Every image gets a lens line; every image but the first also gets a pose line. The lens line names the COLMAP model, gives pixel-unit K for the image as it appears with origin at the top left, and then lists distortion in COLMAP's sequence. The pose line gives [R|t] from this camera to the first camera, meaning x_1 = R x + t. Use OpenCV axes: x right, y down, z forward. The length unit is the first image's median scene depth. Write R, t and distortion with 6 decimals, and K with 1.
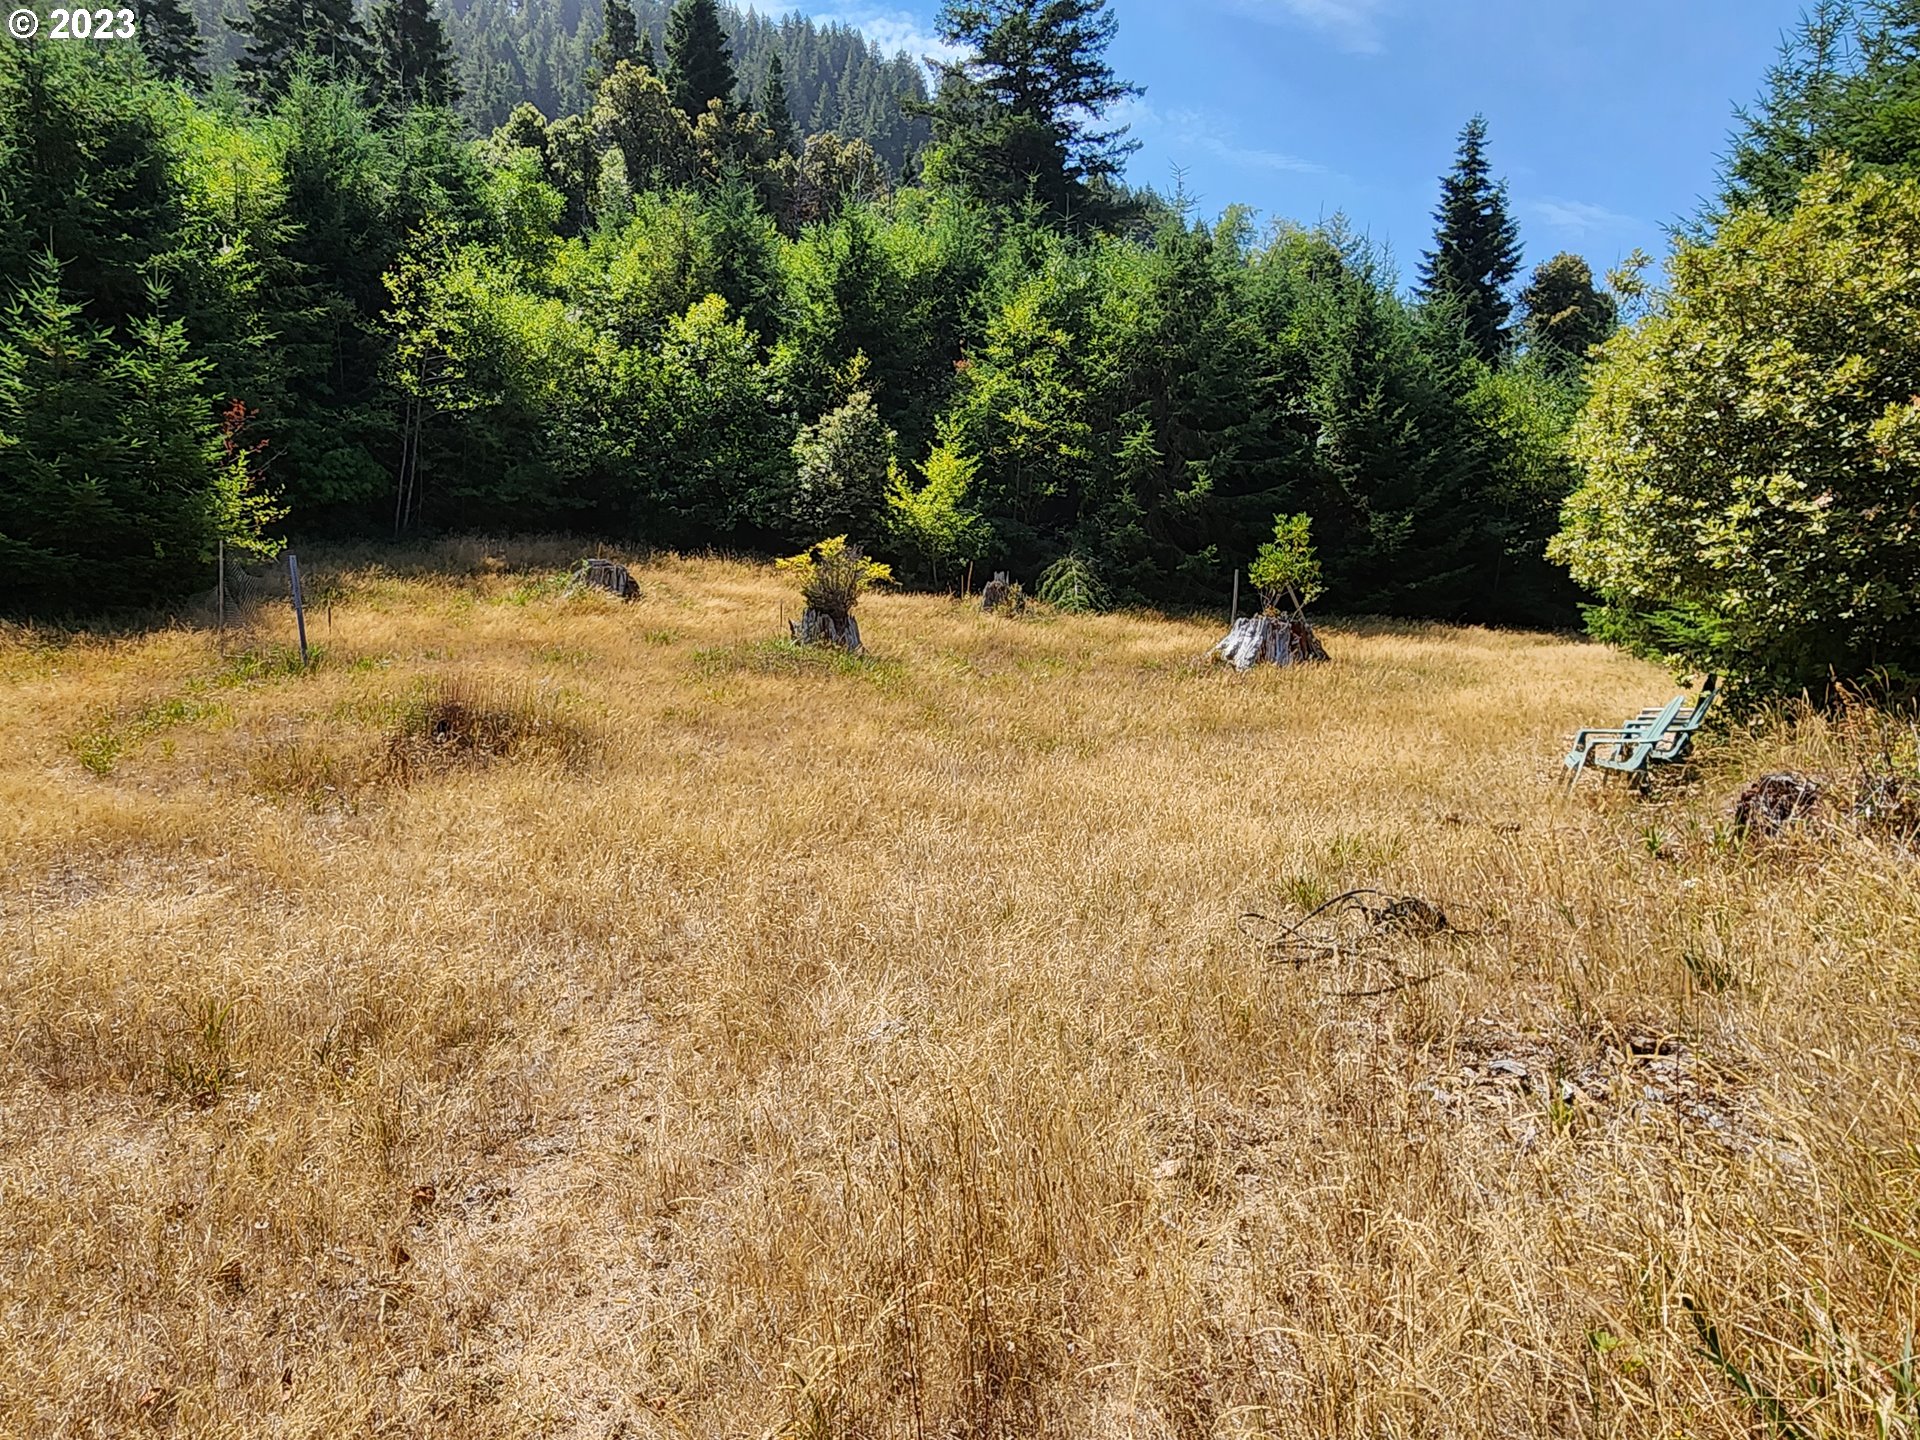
lens RADIAL K [[1219.5, 0, 945.0], [0, 1219.5, 727.2], [0, 0, 1]] dist [-0.000388, -0.002478]
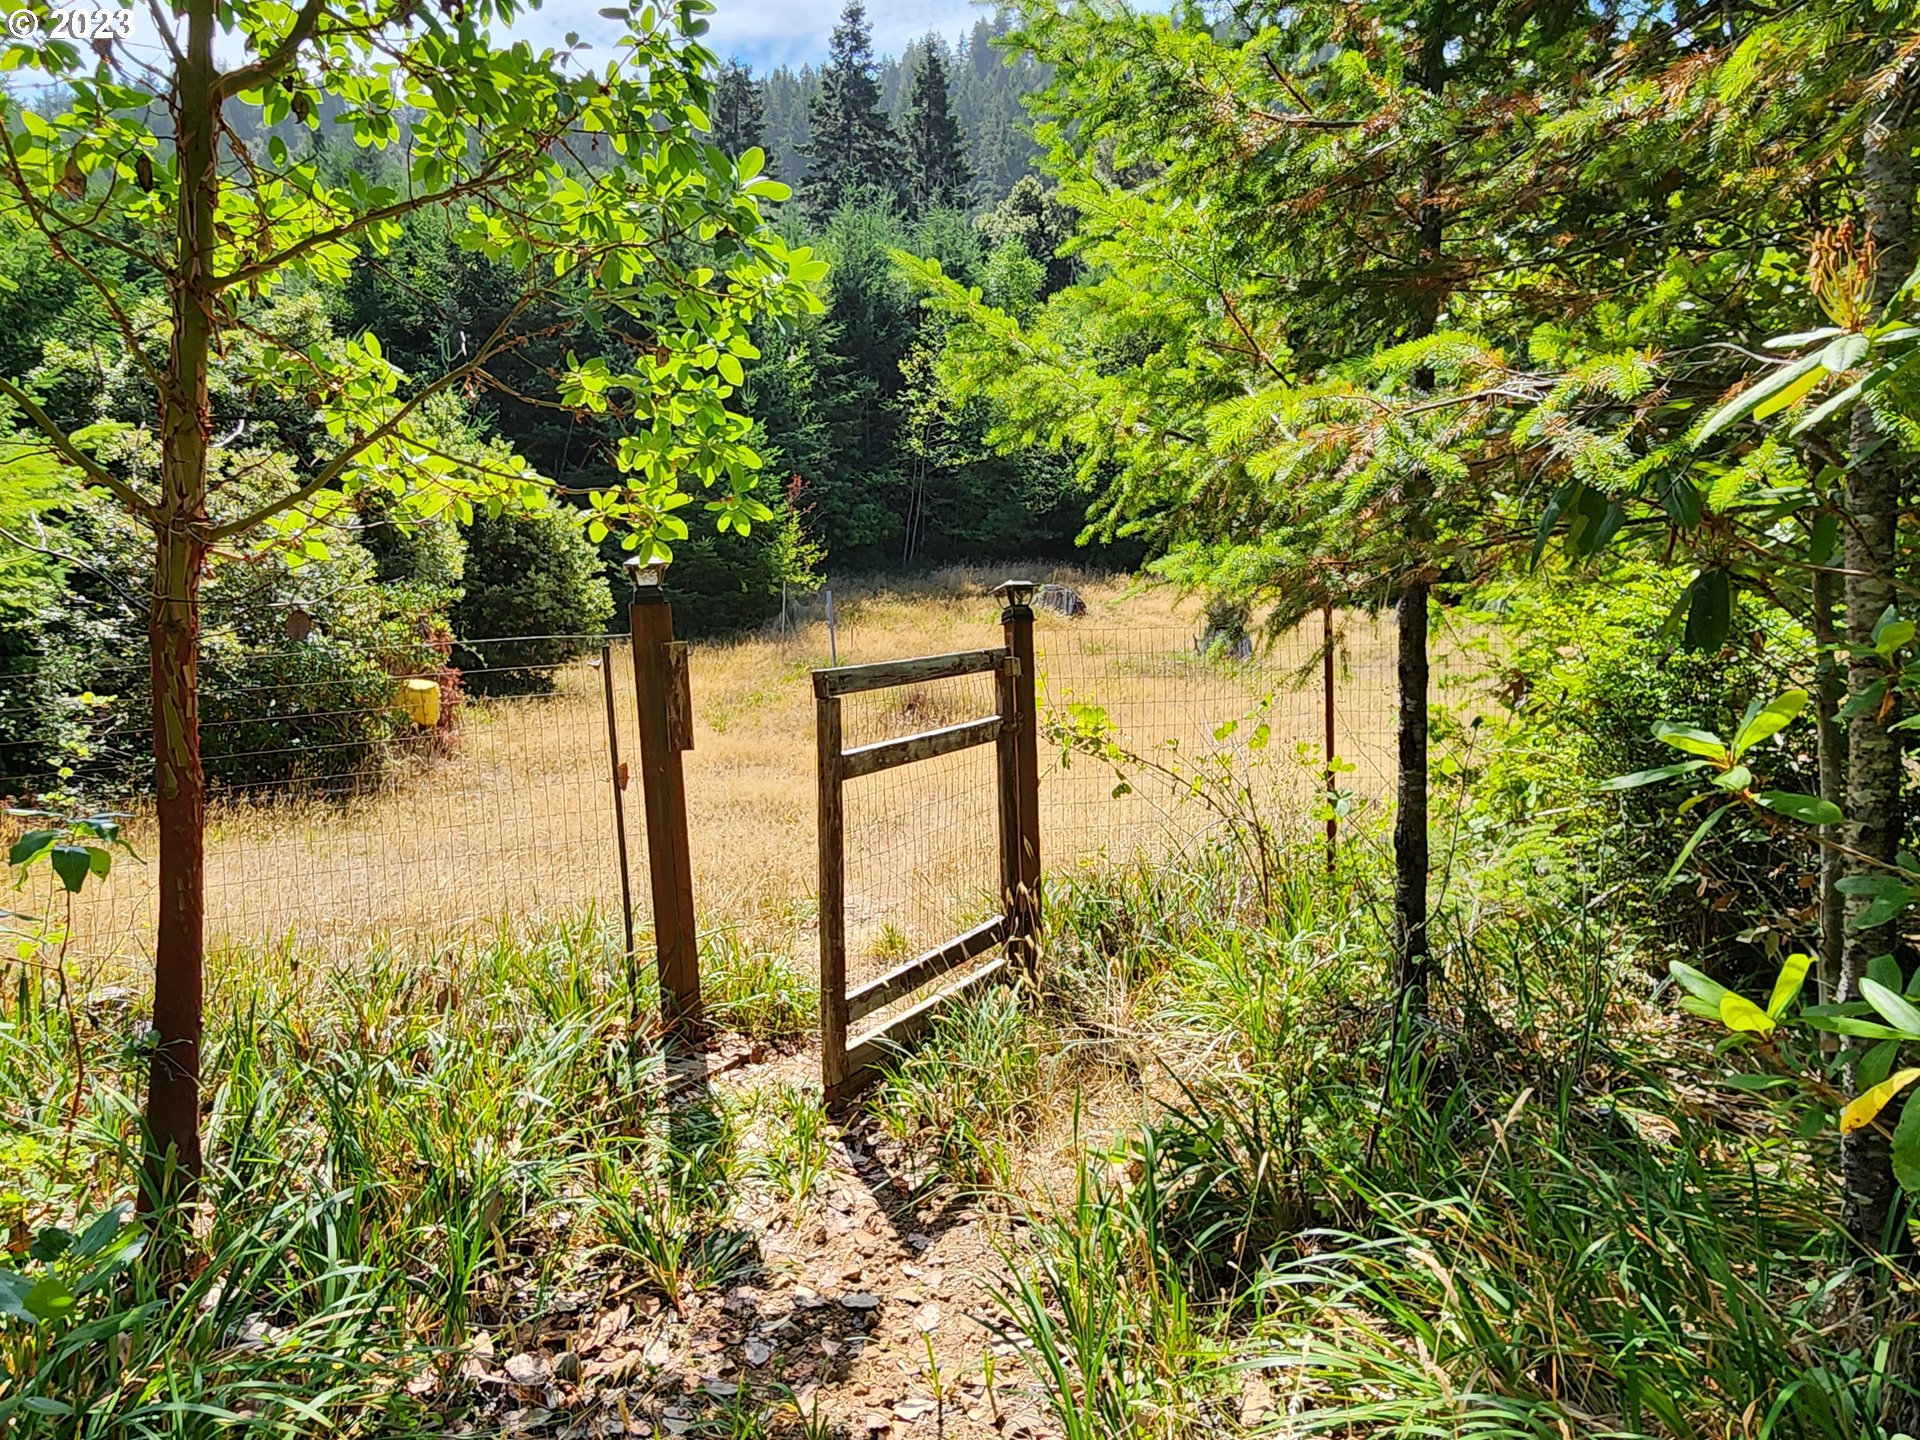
lens RADIAL K [[1219.5, 0, 963.6], [0, 1219.5, 716.5], [0, 0, 1]] dist [-0.000388, -0.002478]
pose [[0.928345, 0.021069, -0.371123, 0.077034], [-0.027543, 0.999547, -0.012152, 0.009577], [0.370699, 0.021502, 0.928504, -0.141118]]
